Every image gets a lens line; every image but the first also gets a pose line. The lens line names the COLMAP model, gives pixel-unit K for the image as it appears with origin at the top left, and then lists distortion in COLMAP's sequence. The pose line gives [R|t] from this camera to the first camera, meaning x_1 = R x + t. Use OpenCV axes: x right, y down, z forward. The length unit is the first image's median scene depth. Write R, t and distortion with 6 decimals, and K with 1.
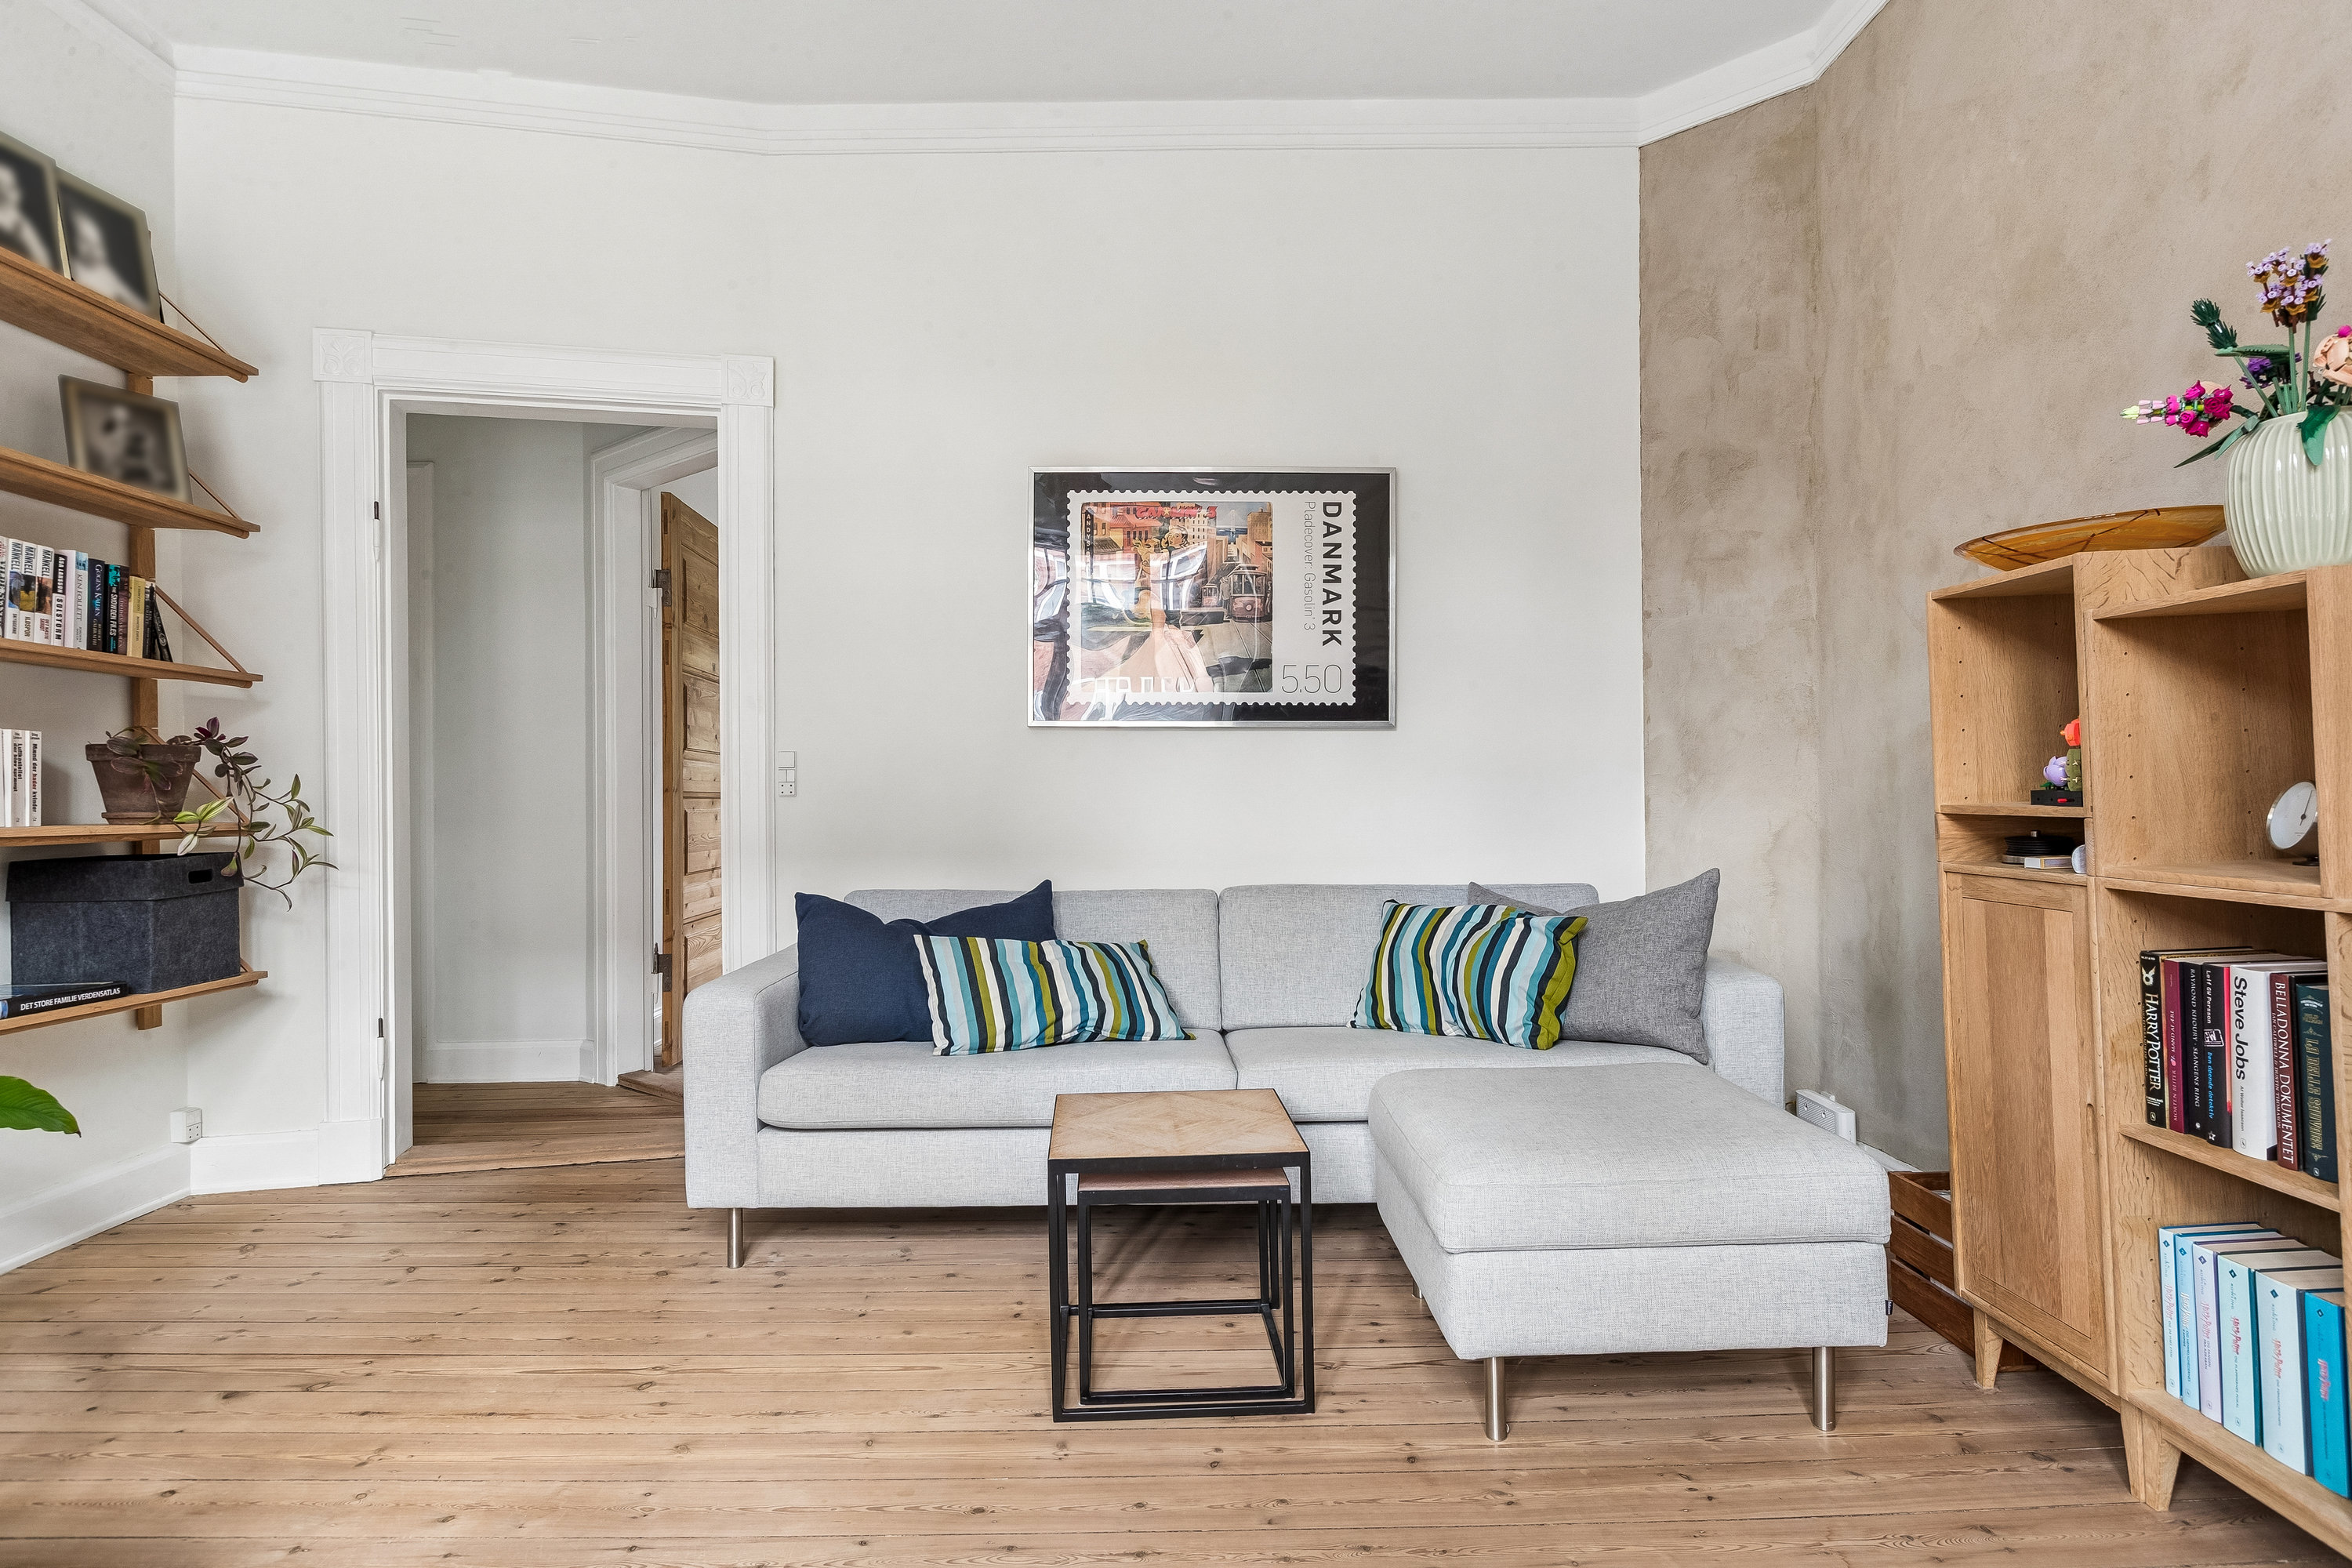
lens RADIAL K [[1269.7, 0, 1164.3], [0, 1269.7, 793.1], [0, 0, 1]] dist [0.000556, -0.001352]
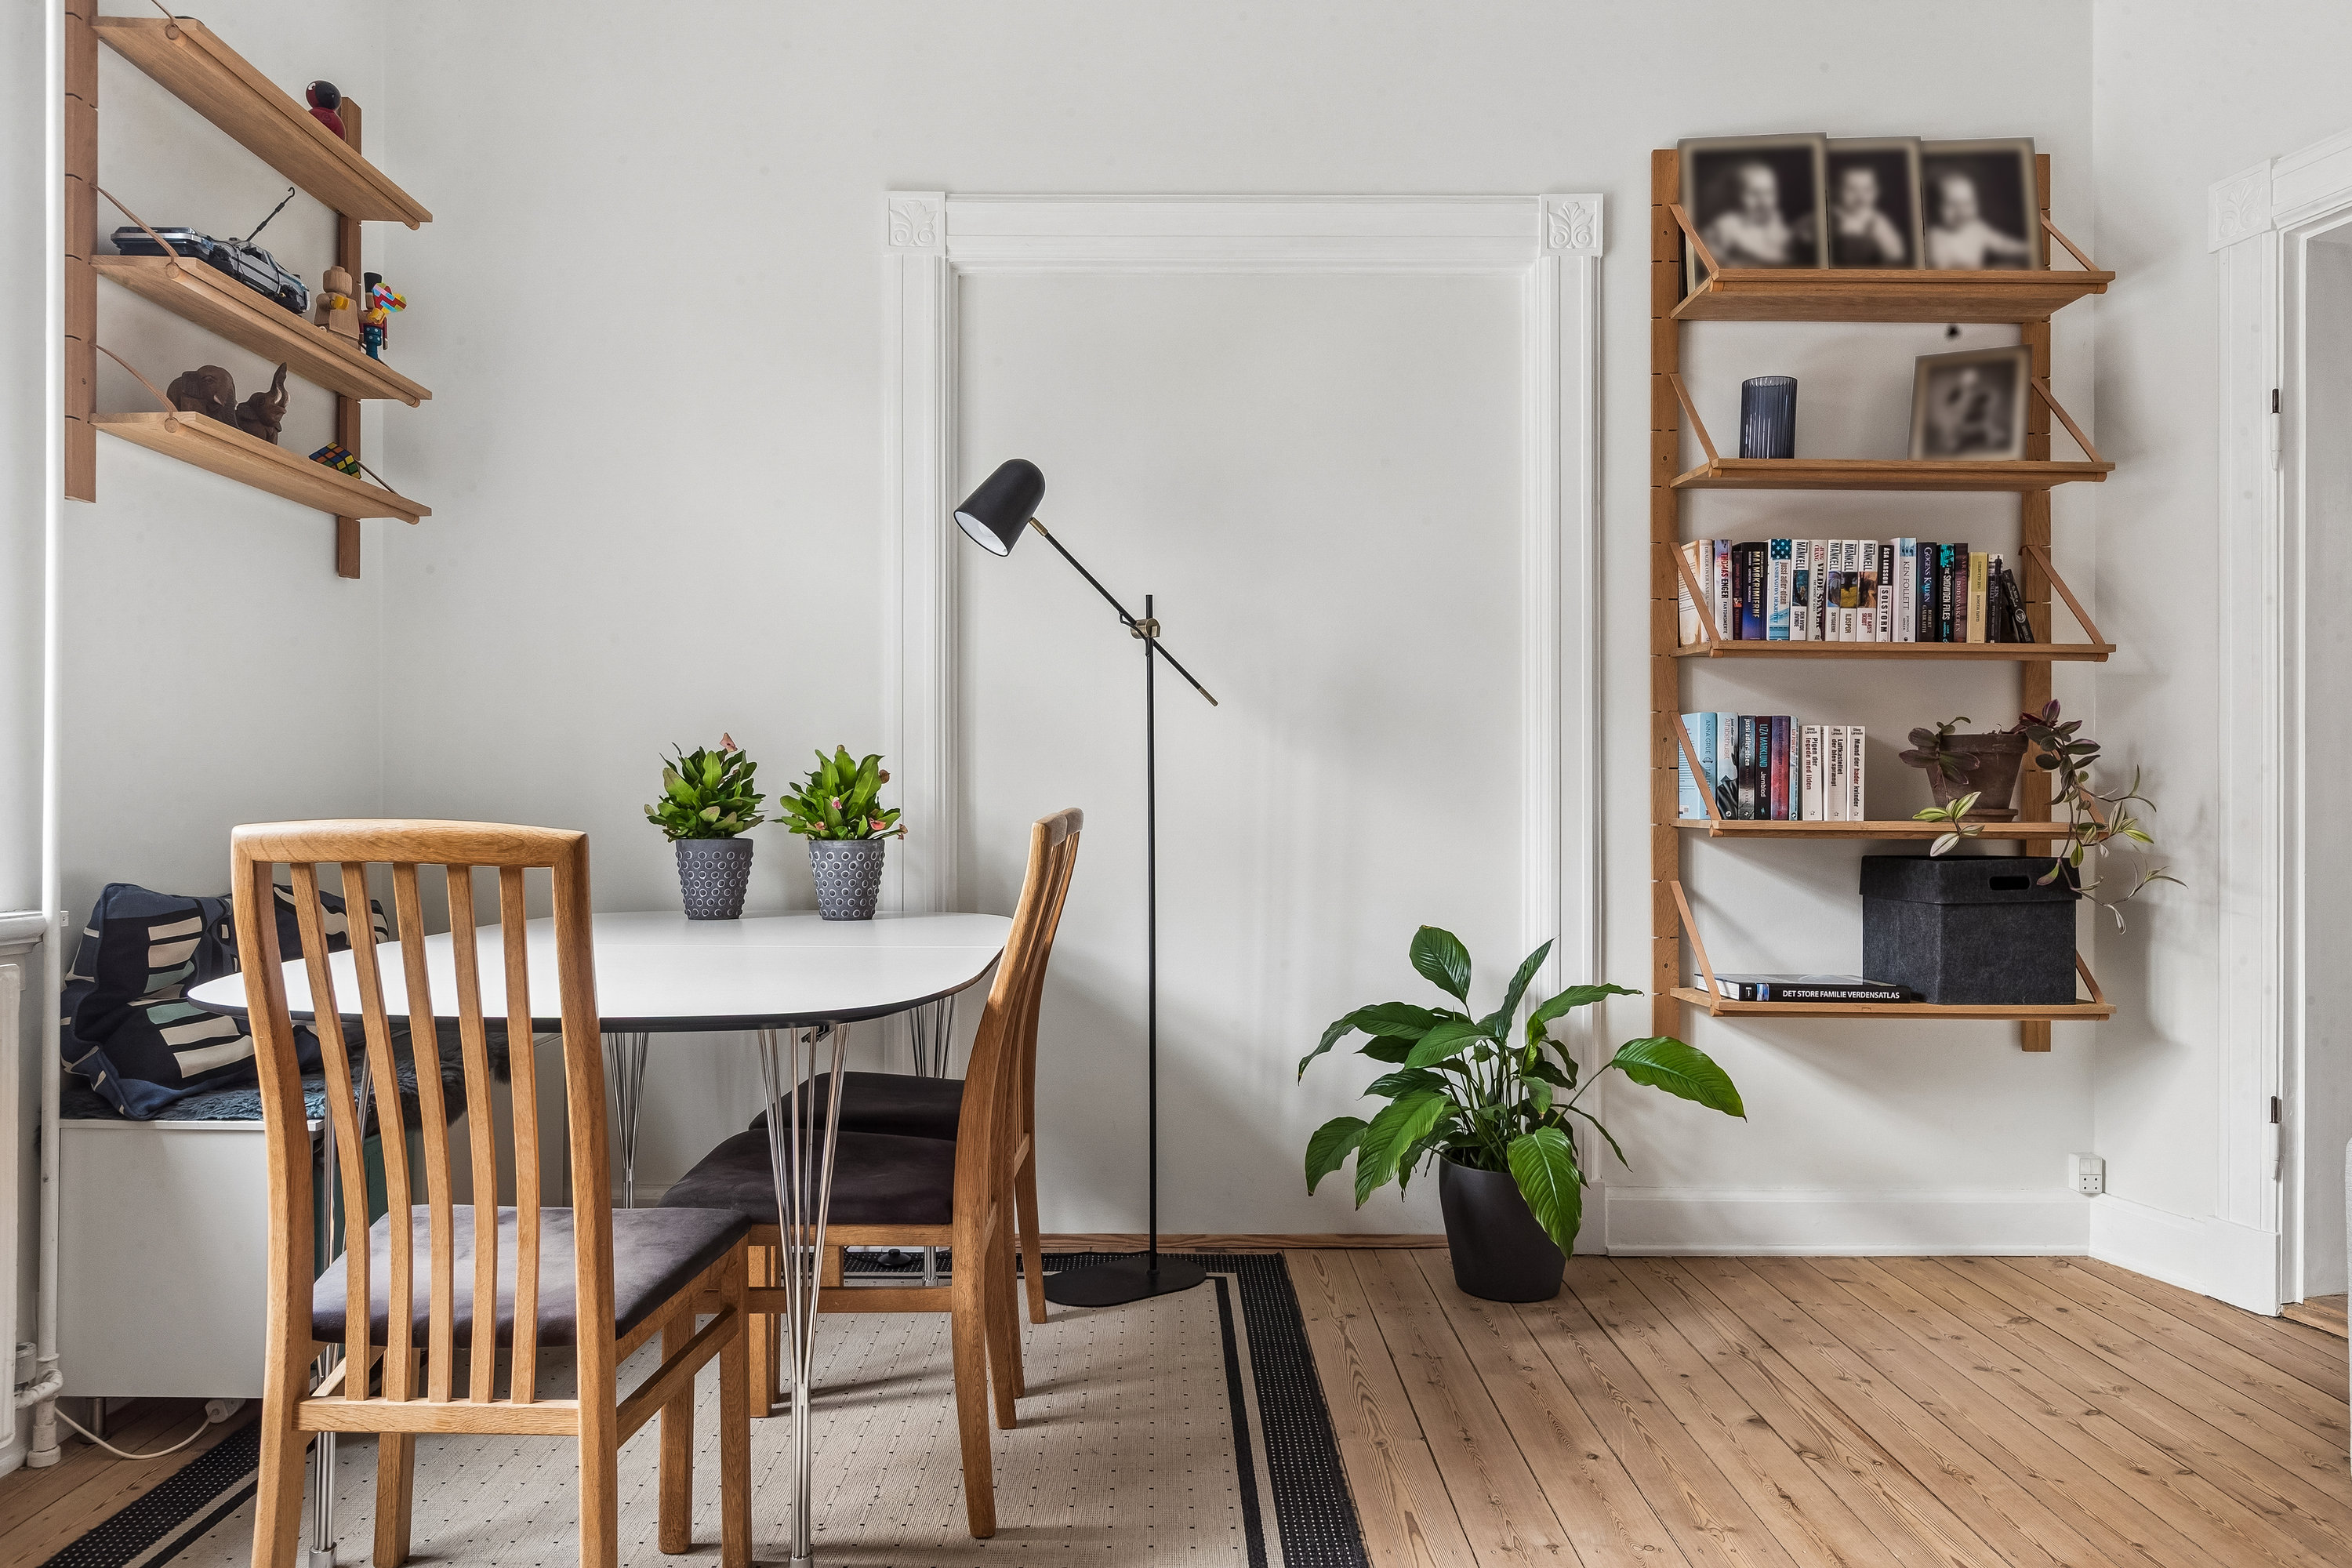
lens RADIAL K [[1564.8, 0, 1164.2], [0, 1564.8, 795.7], [0, 0, 1]] dist [0.005385, -0.006714]
pose [[0.003796, 0.005464, -0.999978, 0.331819], [-0.002252, 0.999983, 0.005456, 0.000864], [0.999990, 0.002231, 0.003808, 0.423702]]
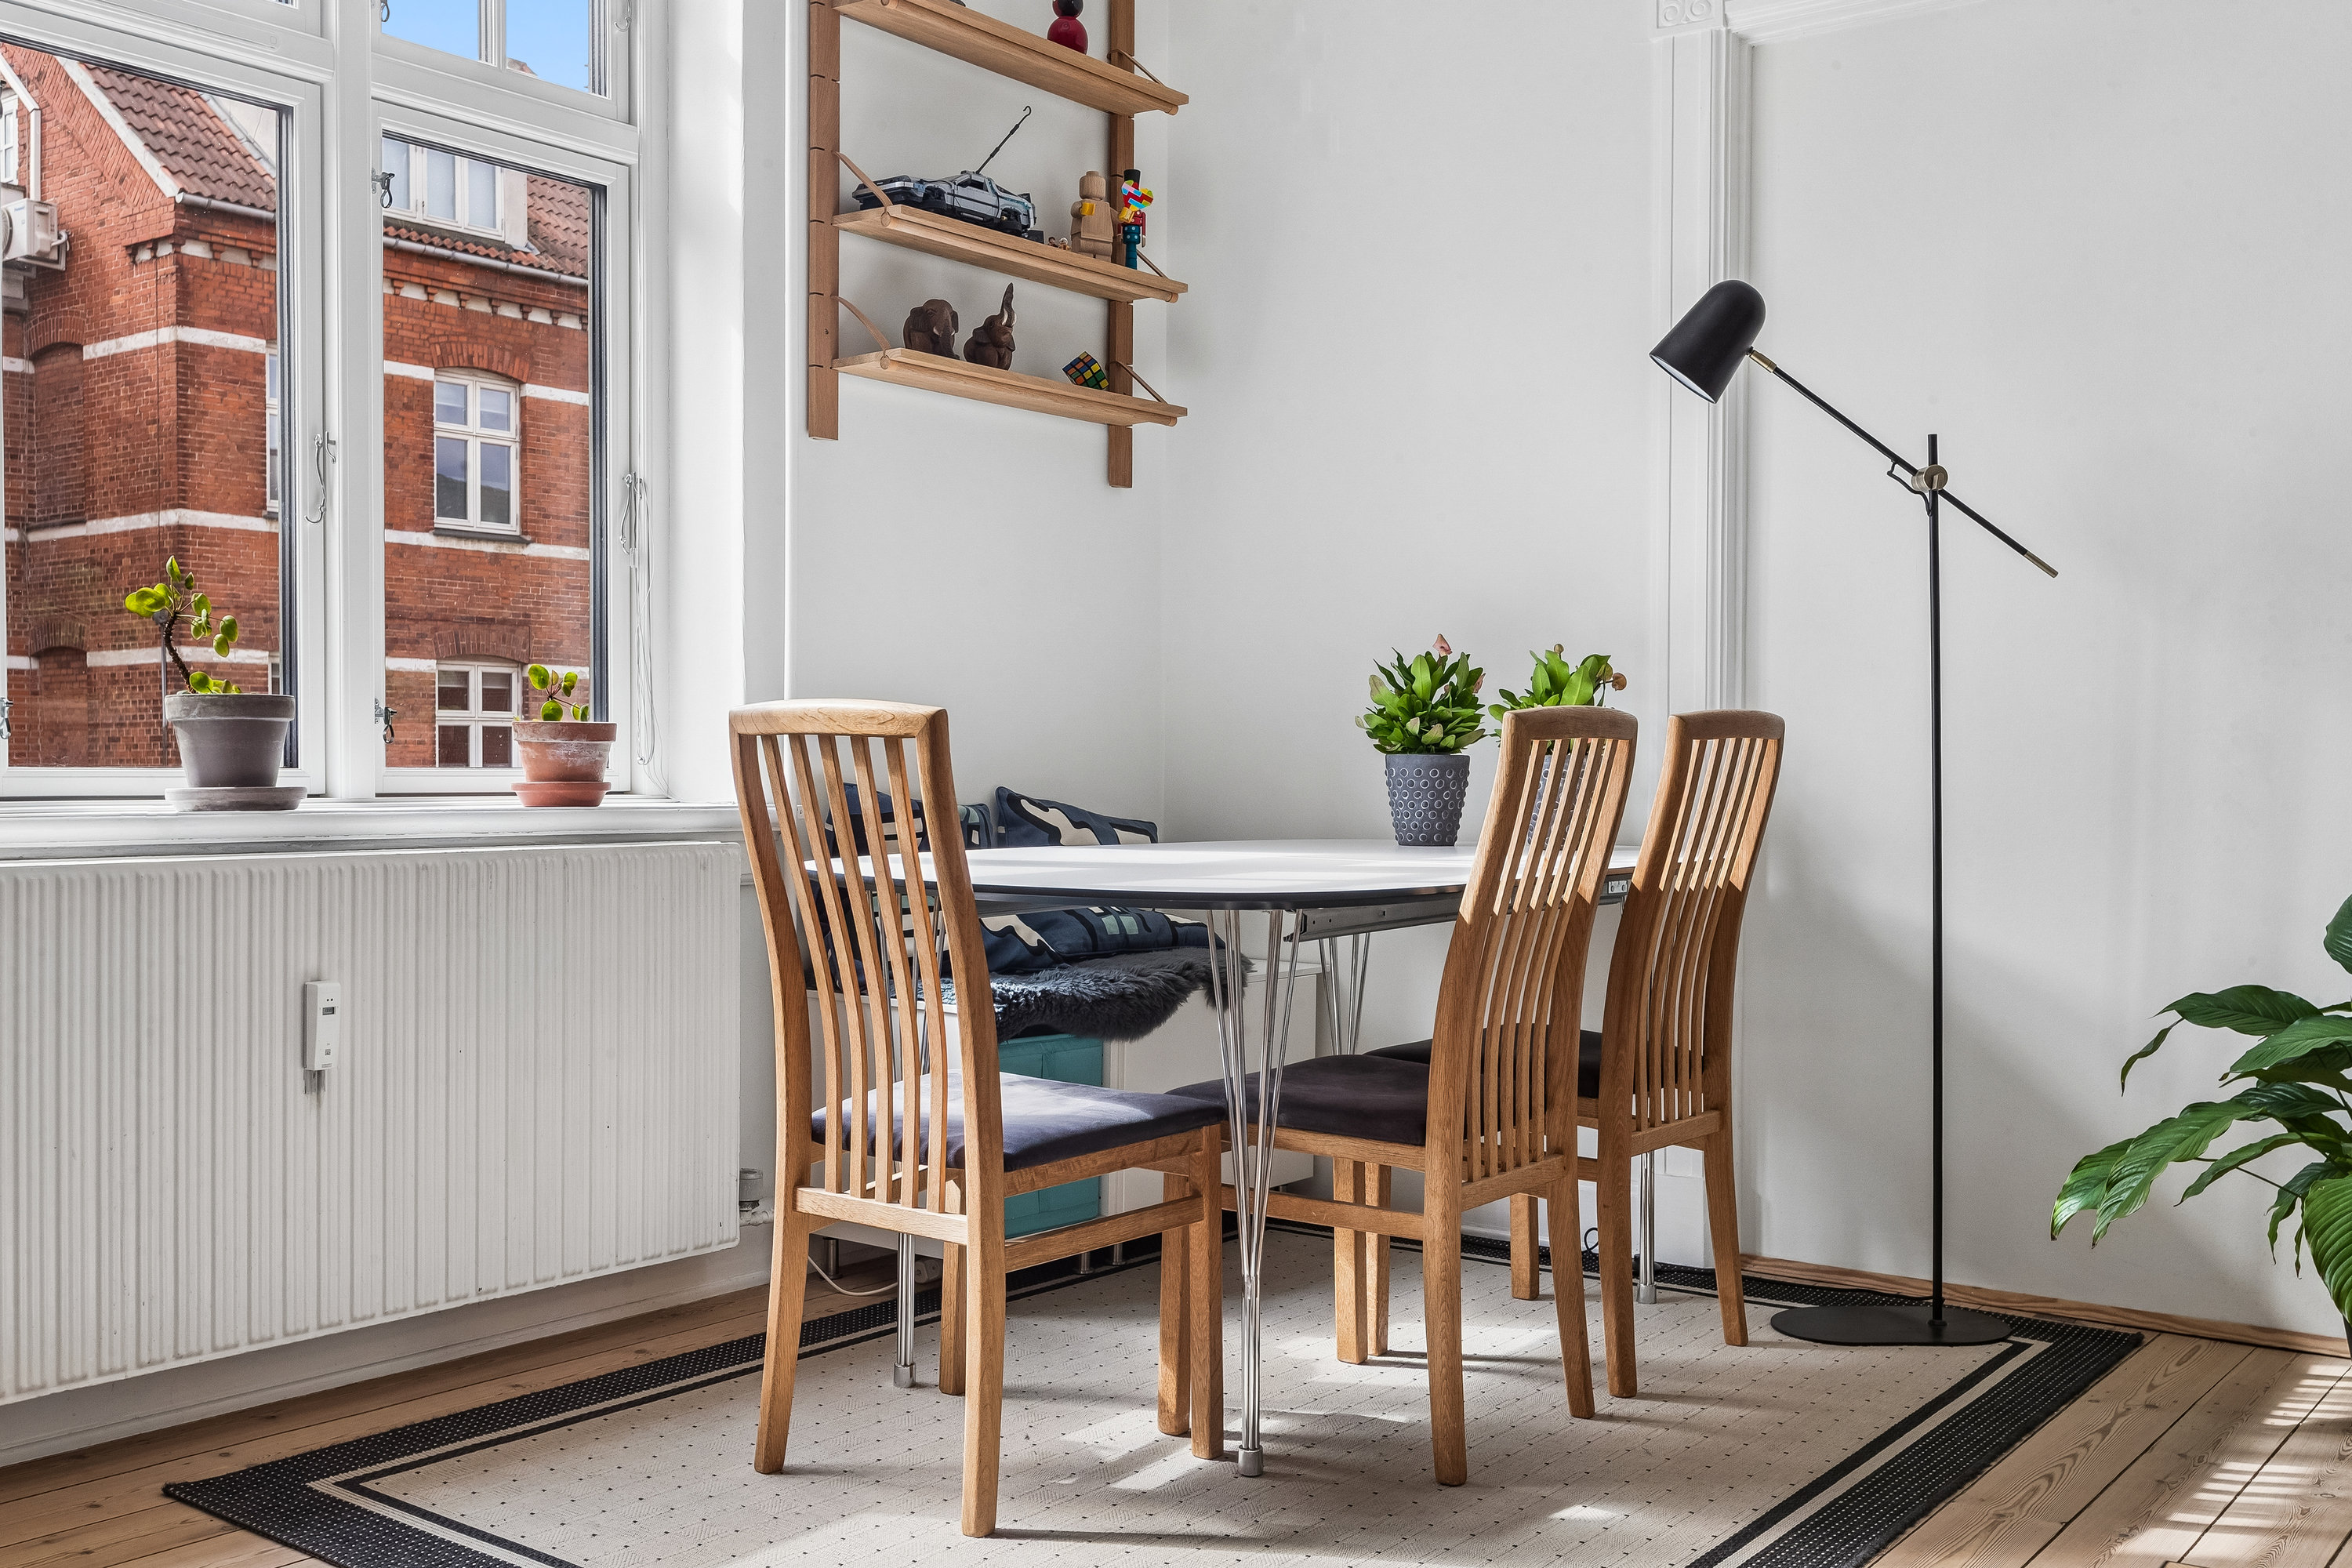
lens RADIAL K [[2300.9, 0, 1176.5], [0, 2300.9, 820.6], [0, 0, 1]] dist [-0.012245, 0.002028]
pose [[-0.608643, 0.026697, -0.792995, 0.459373], [0.001320, 0.999466, 0.032635, 0.032359], [0.793443, 0.018817, -0.608353, 0.862928]]
